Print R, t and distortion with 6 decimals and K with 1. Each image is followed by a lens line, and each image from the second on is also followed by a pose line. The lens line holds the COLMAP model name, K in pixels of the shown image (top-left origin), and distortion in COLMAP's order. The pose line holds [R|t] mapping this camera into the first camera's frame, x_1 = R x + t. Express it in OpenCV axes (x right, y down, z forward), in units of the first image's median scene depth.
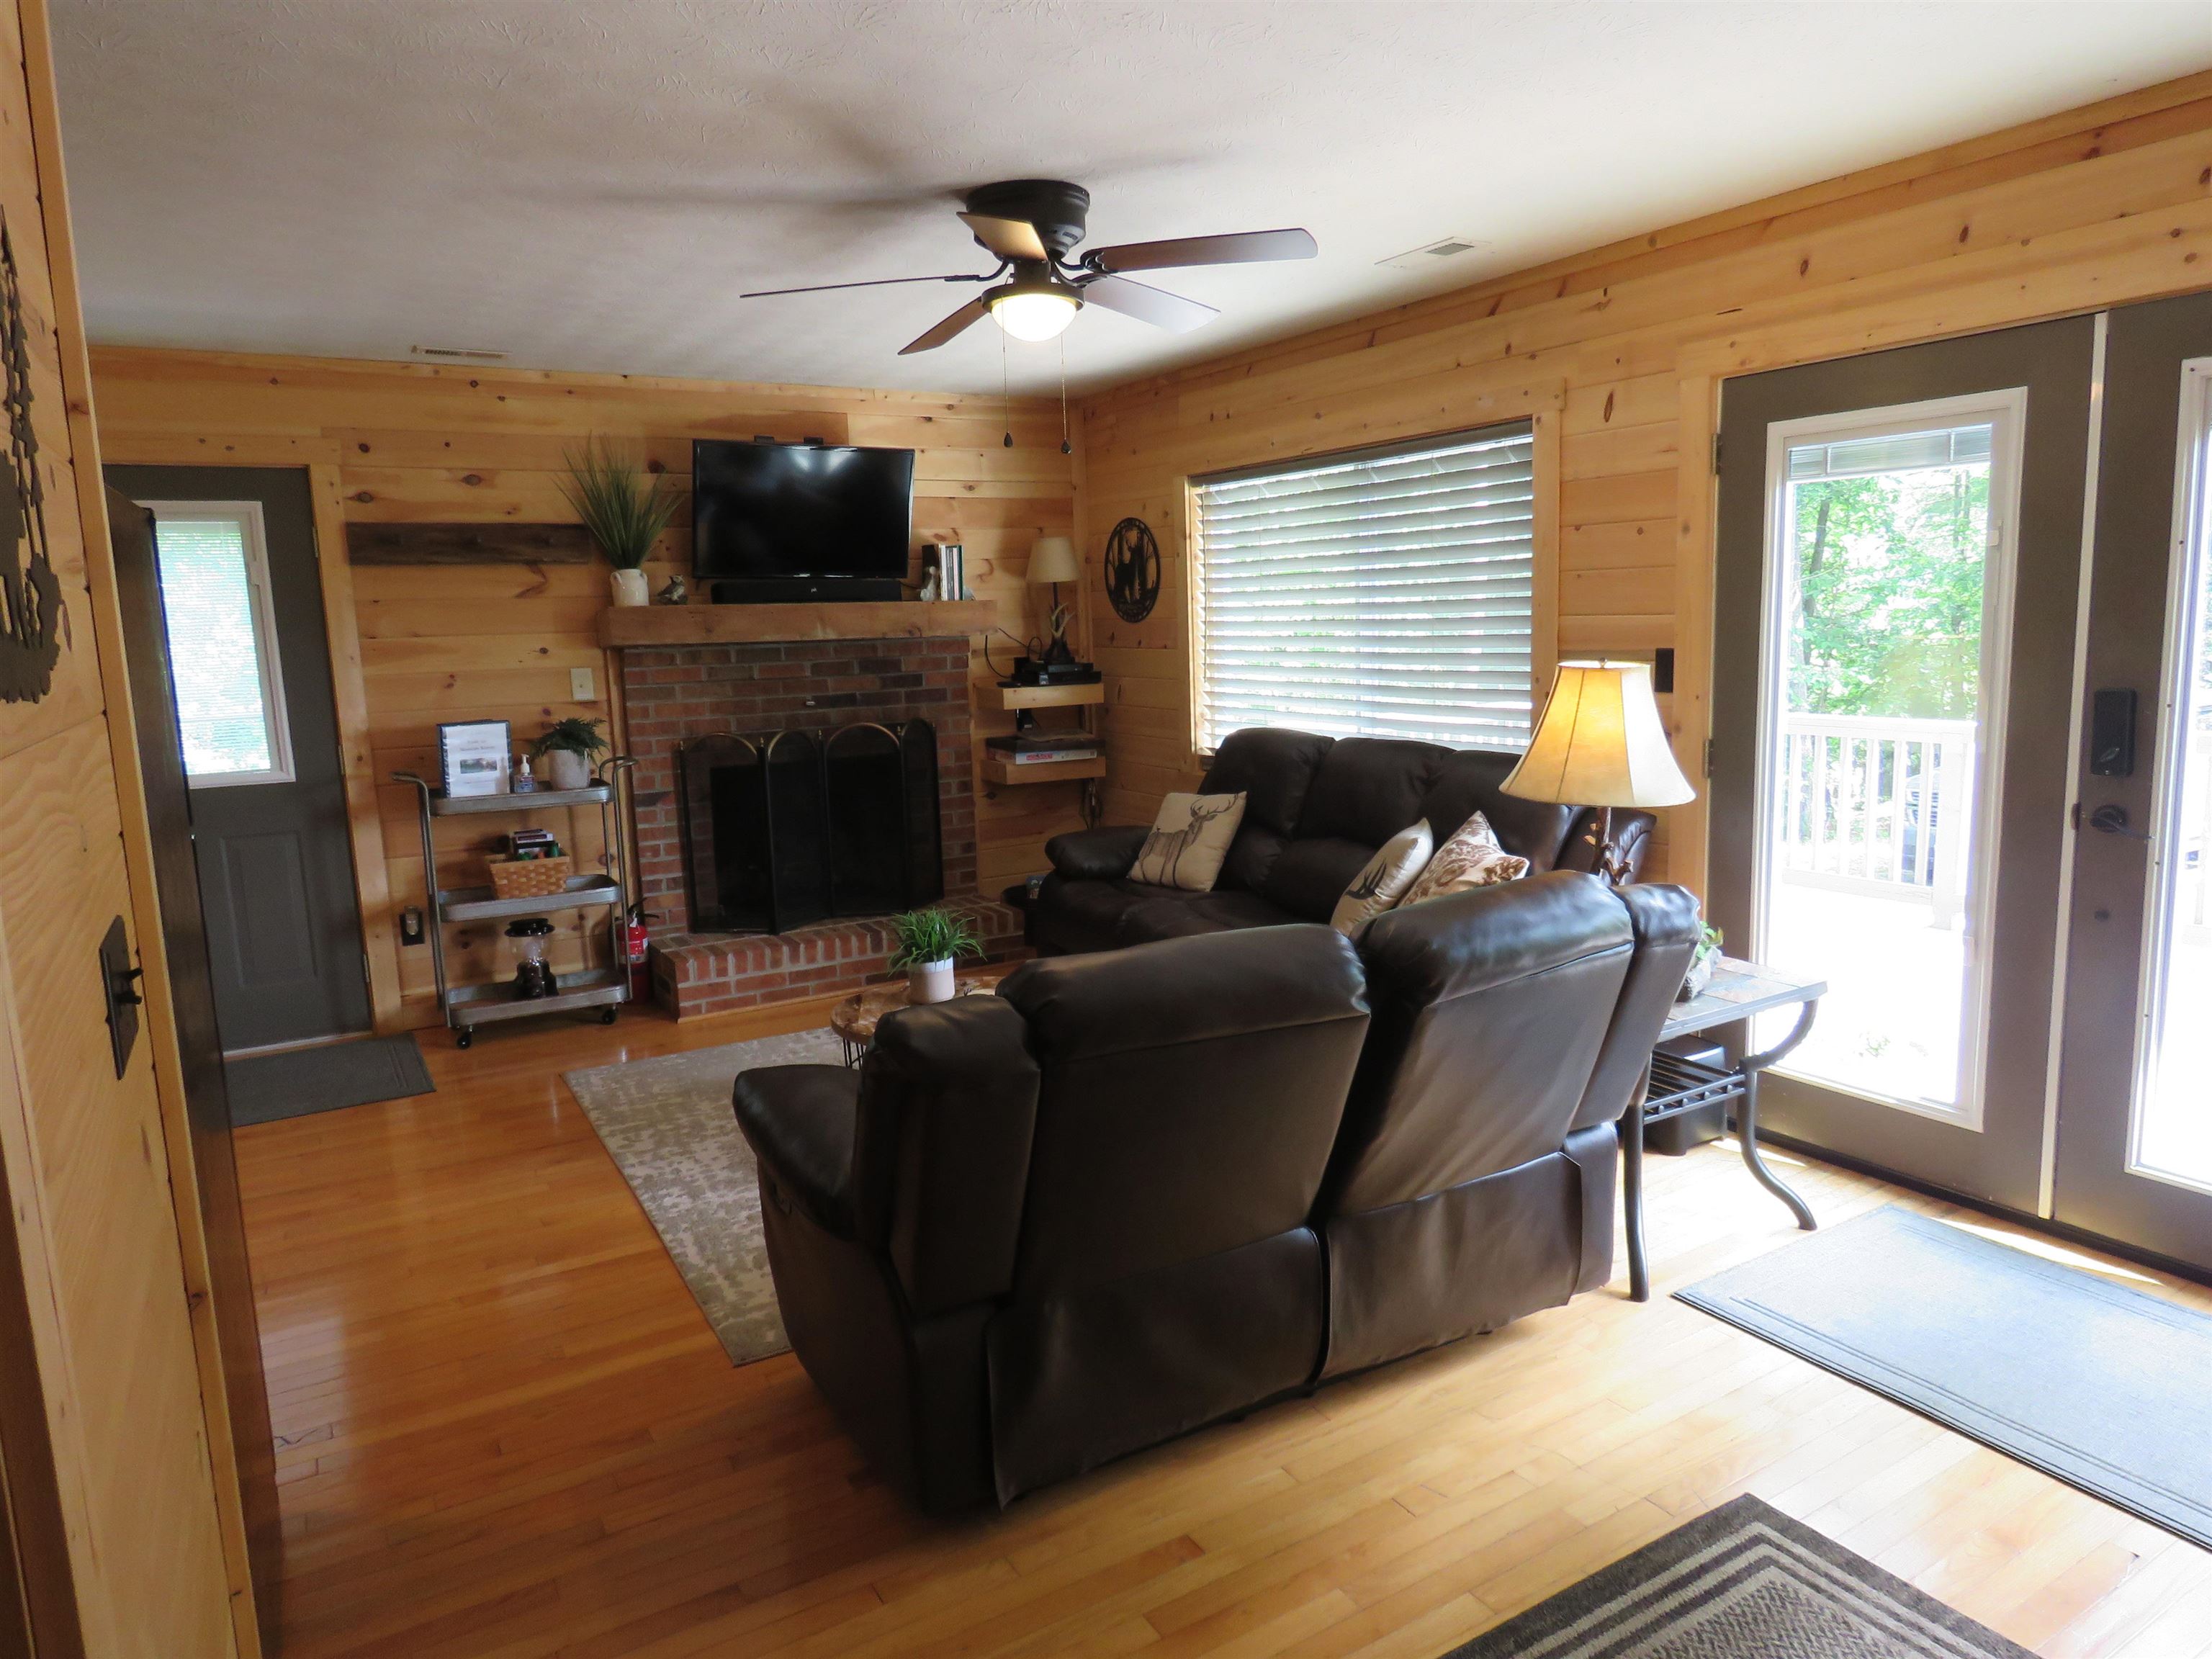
lens RADIAL K [[1395.6, 0, 1106.0], [0, 1395.6, 829.5], [0, 0, 1]] dist [-0.034721, -0.000622]
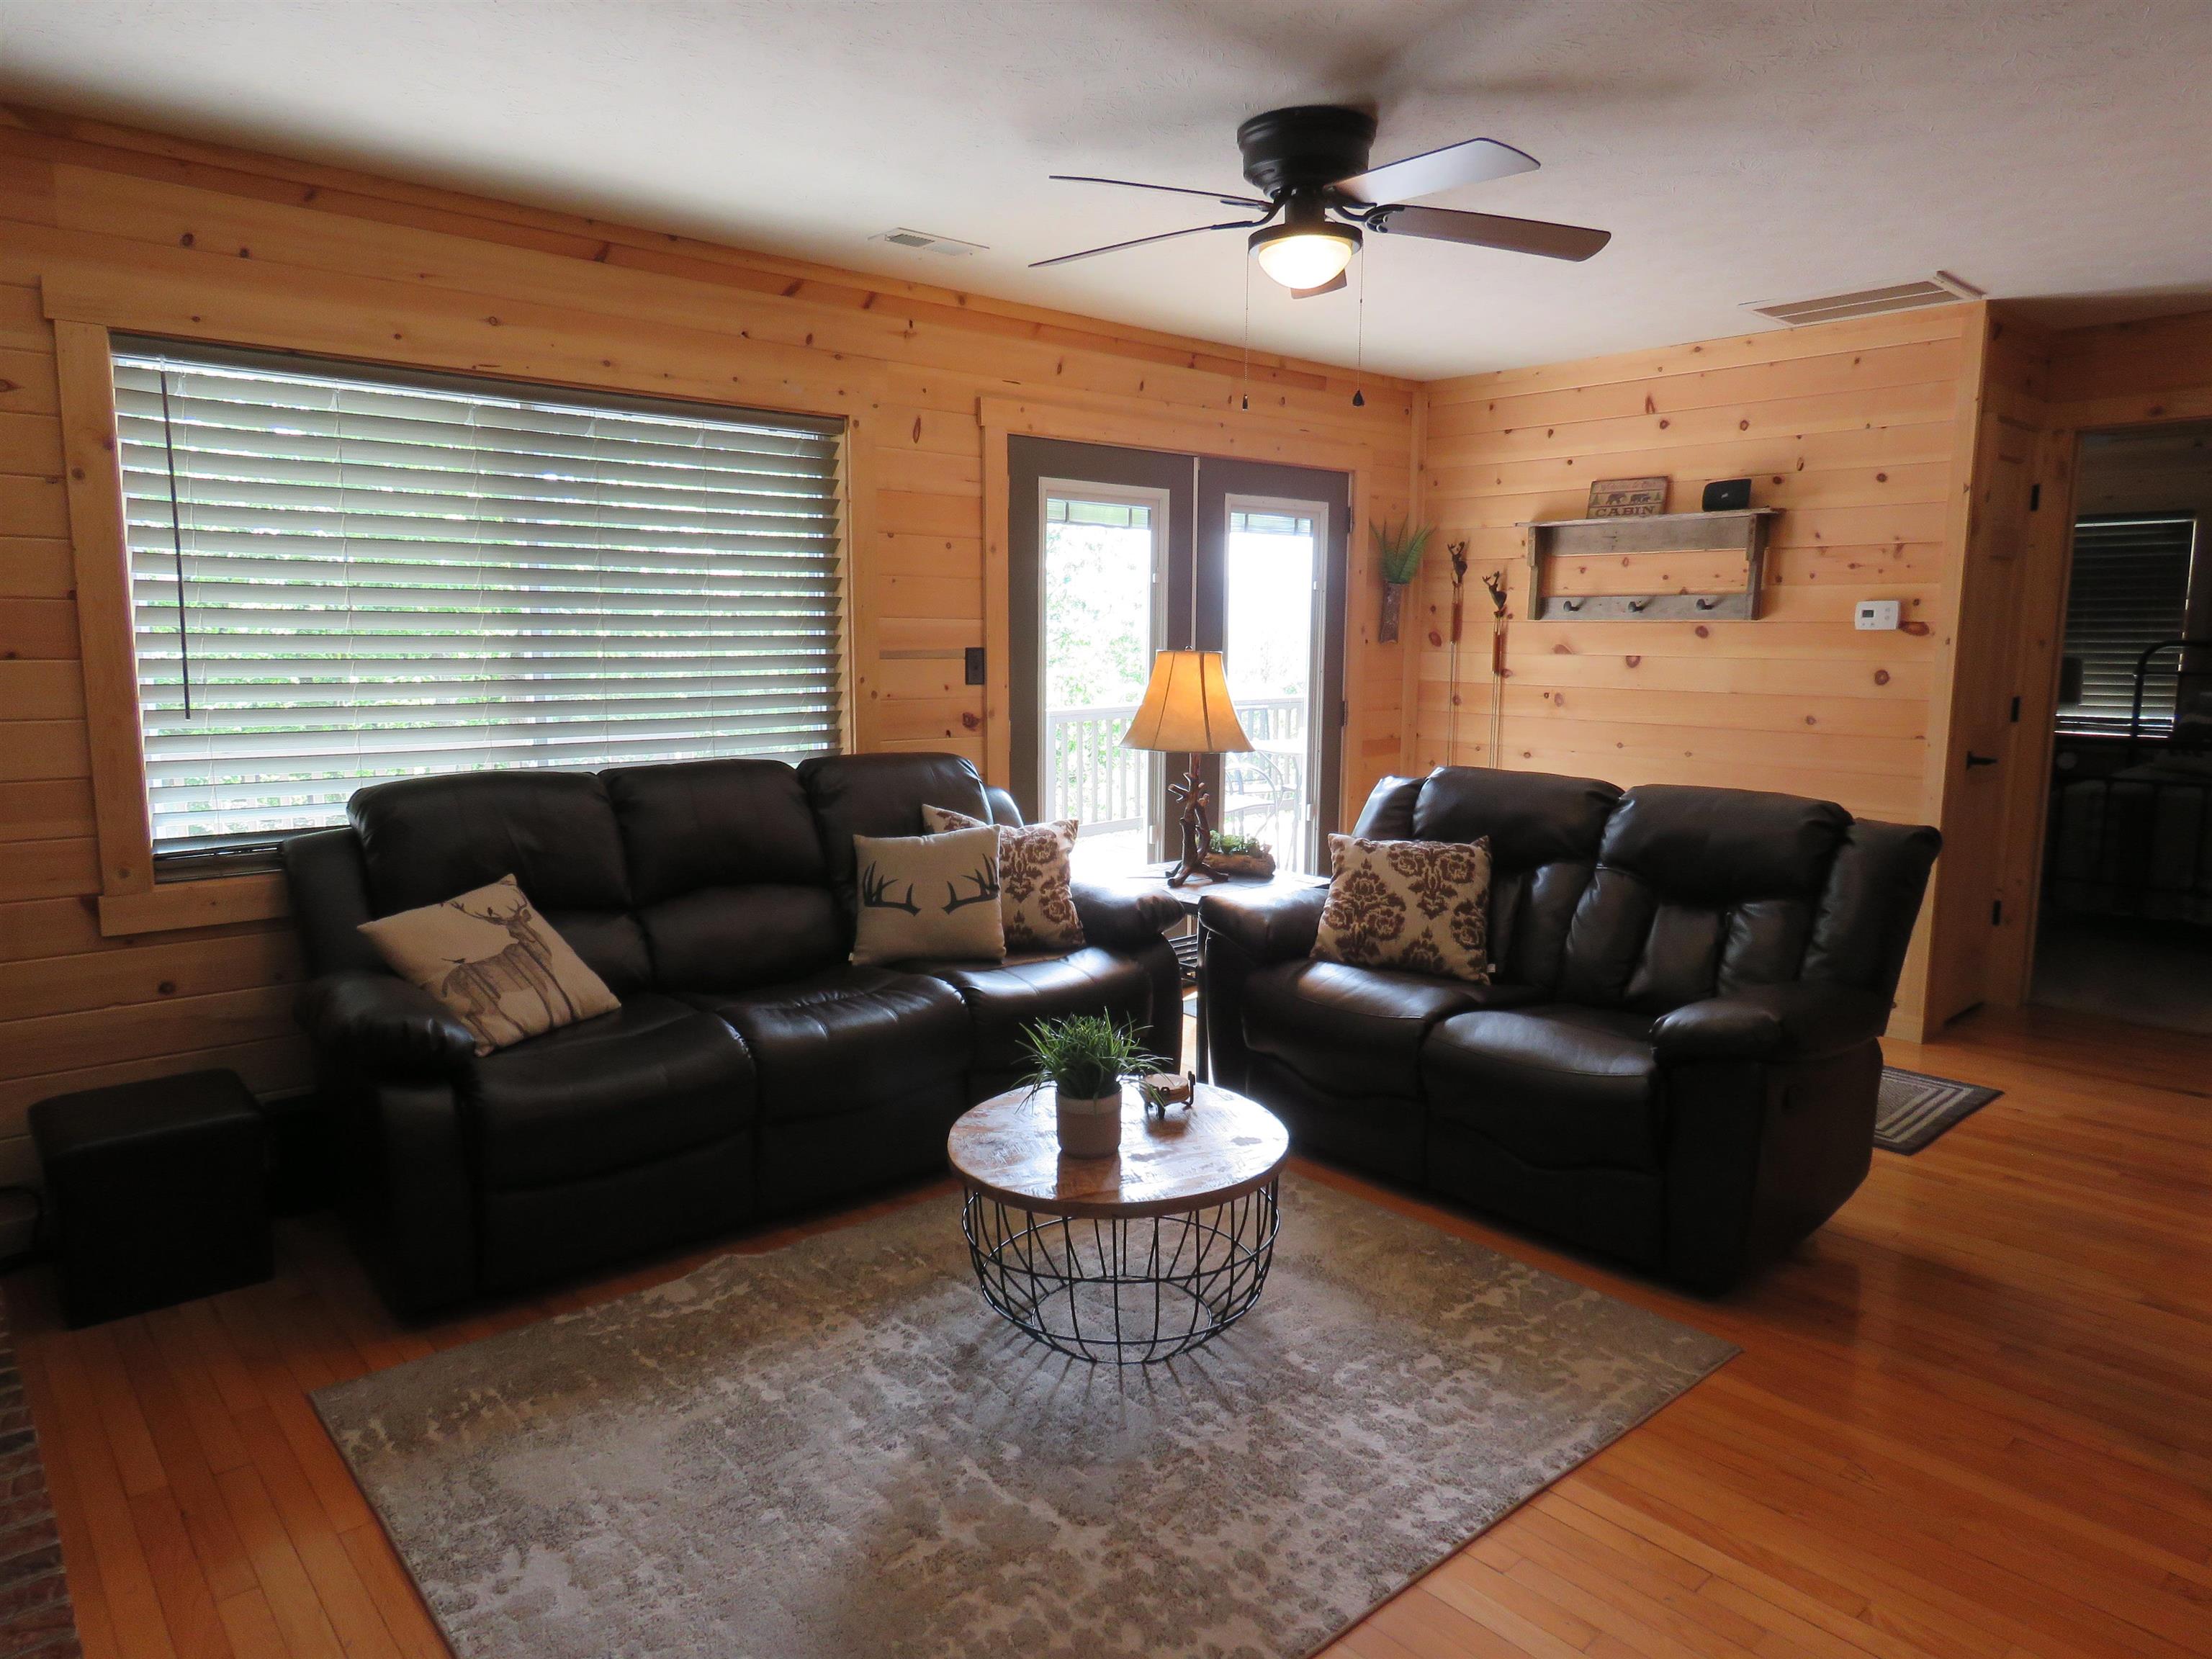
lens RADIAL K [[1386.7, 0, 1097.9], [0, 1386.7, 828.6], [0, 0, 1]] dist [-0.021285, 0.005841]
pose [[-0.187492, -0.106462, 0.976480, -0.766095], [0.149810, 0.979380, 0.135543, -0.119671], [-0.970775, 0.171700, -0.167677, 1.084243]]
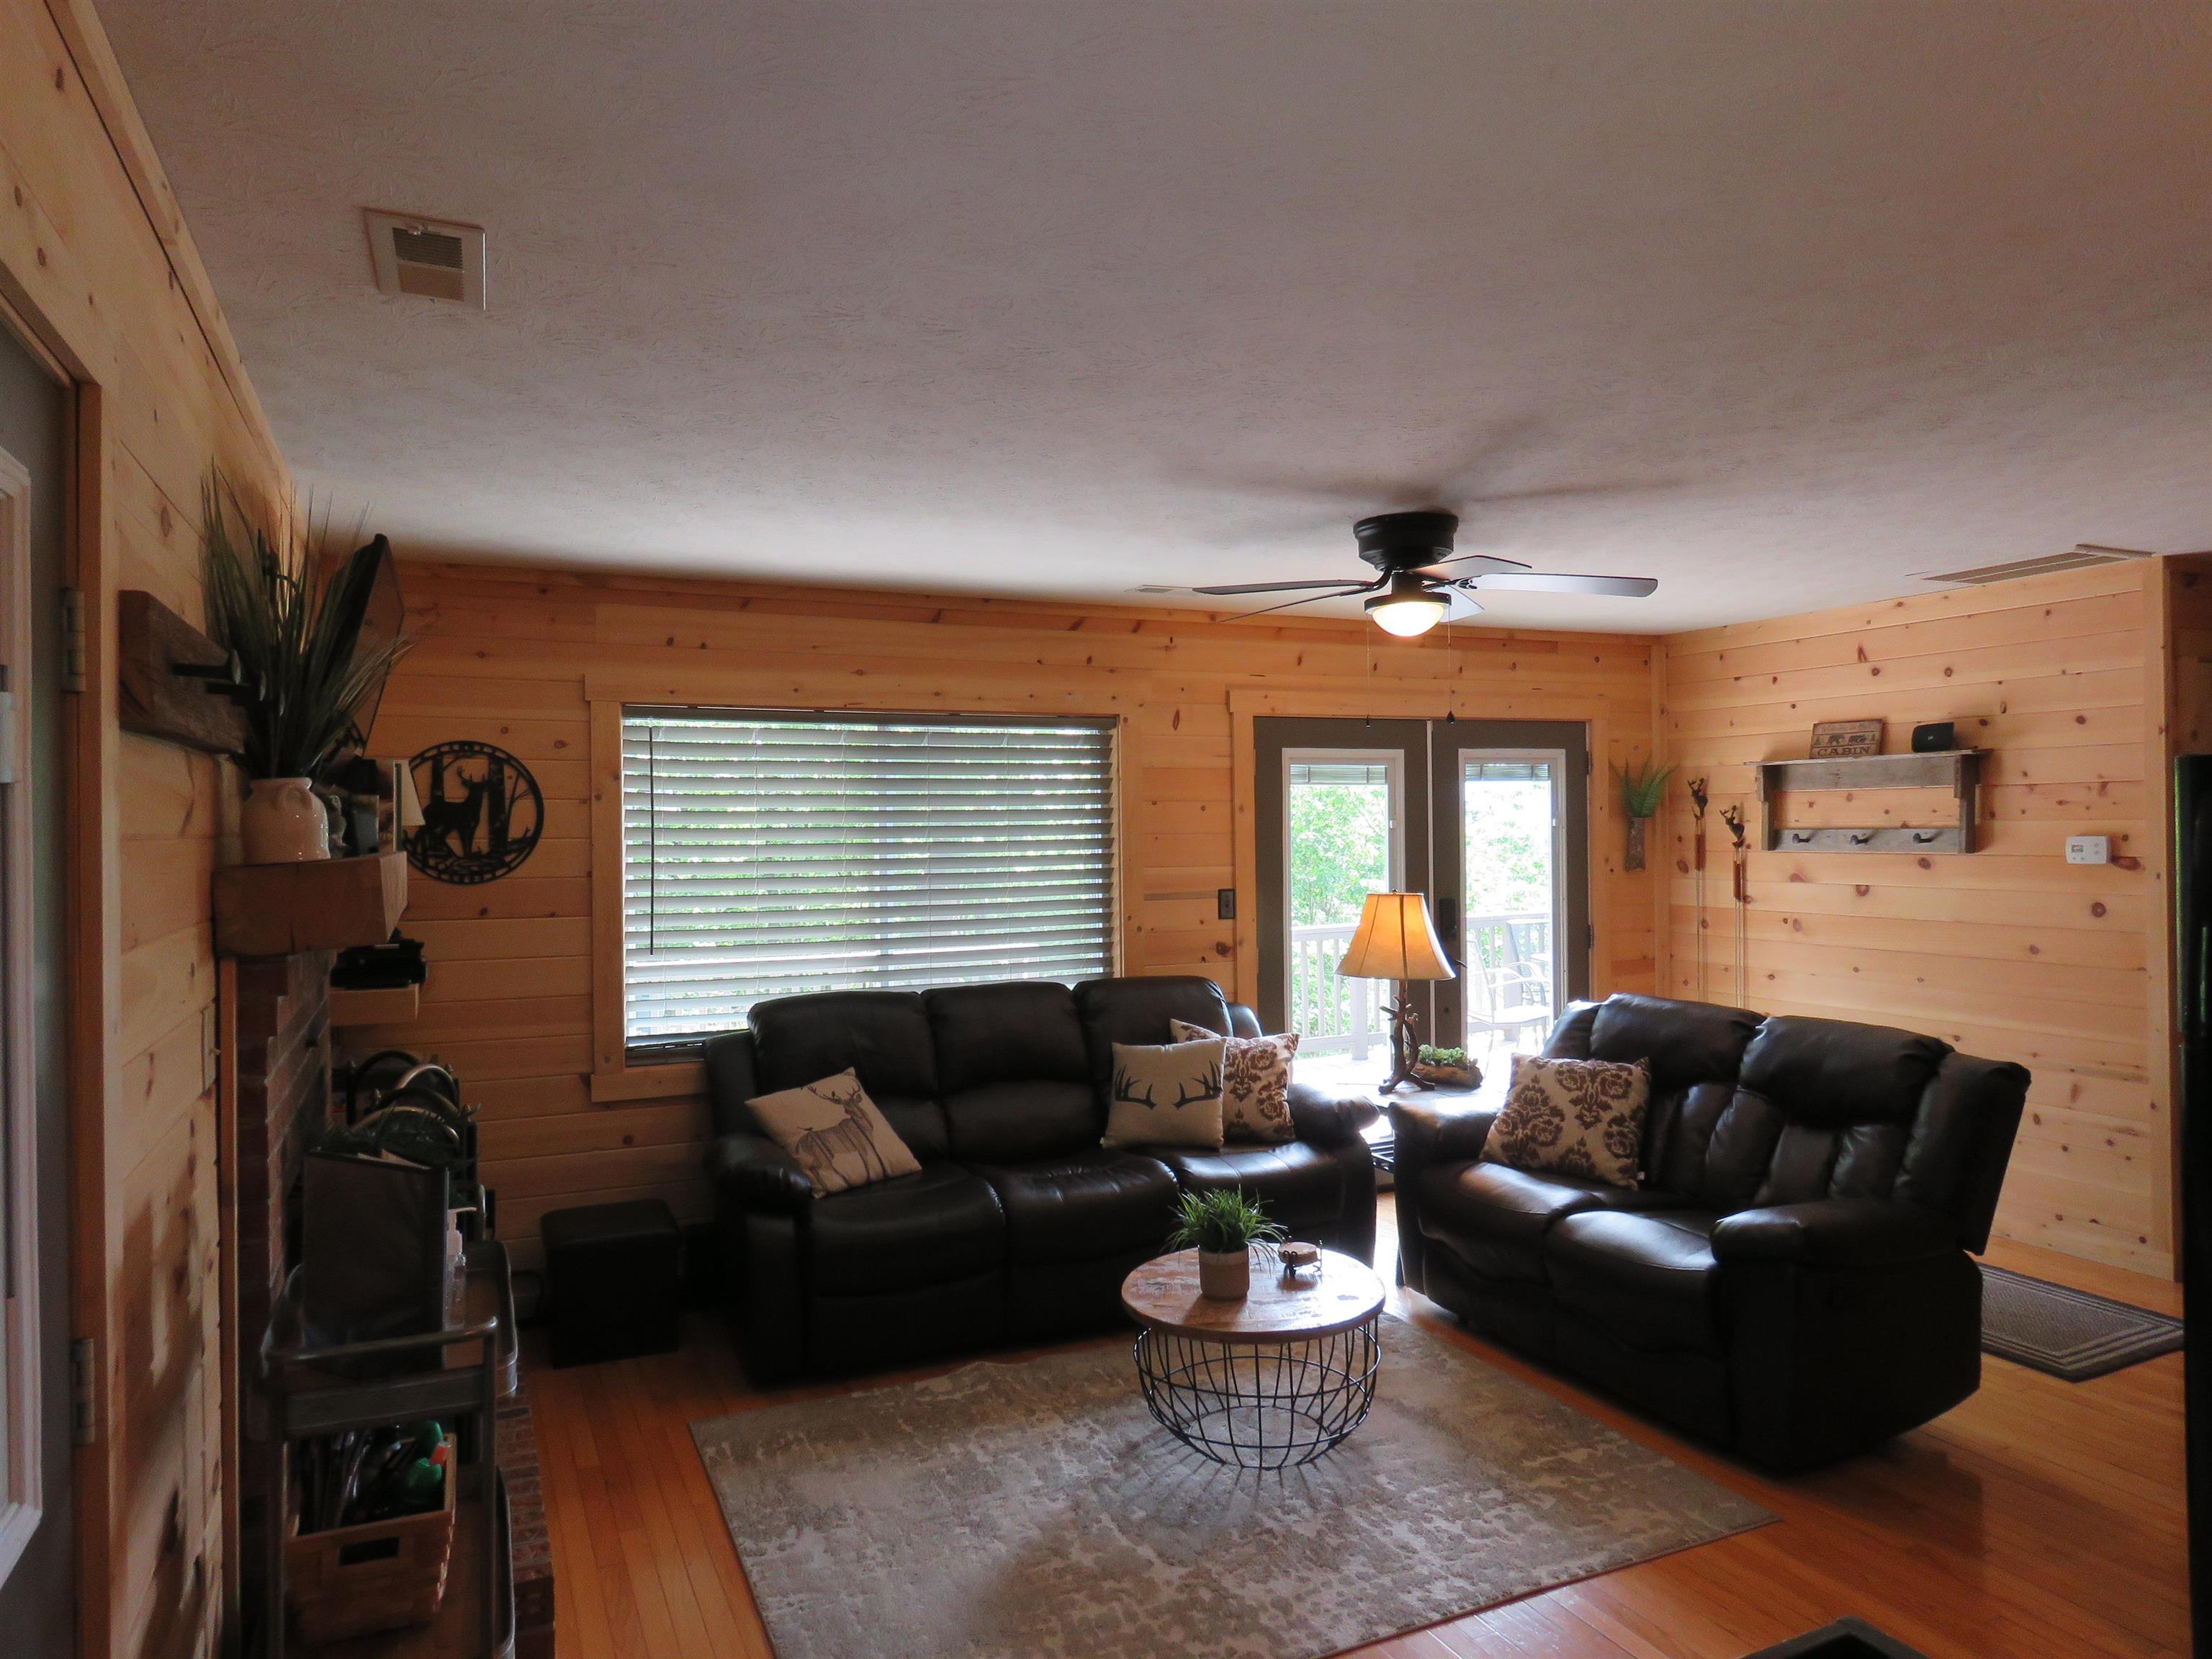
lens RADIAL K [[1381.8, 0, 1106.0], [0, 1381.8, 829.5], [0, 0, 1]] dist [-0.012451, 0.001814]
pose [[0.095984, 0.028866, 0.994964, -1.018719], [0.161346, 0.985909, -0.044168, -0.143363], [-0.982219, 0.164773, 0.089974, 0.948647]]
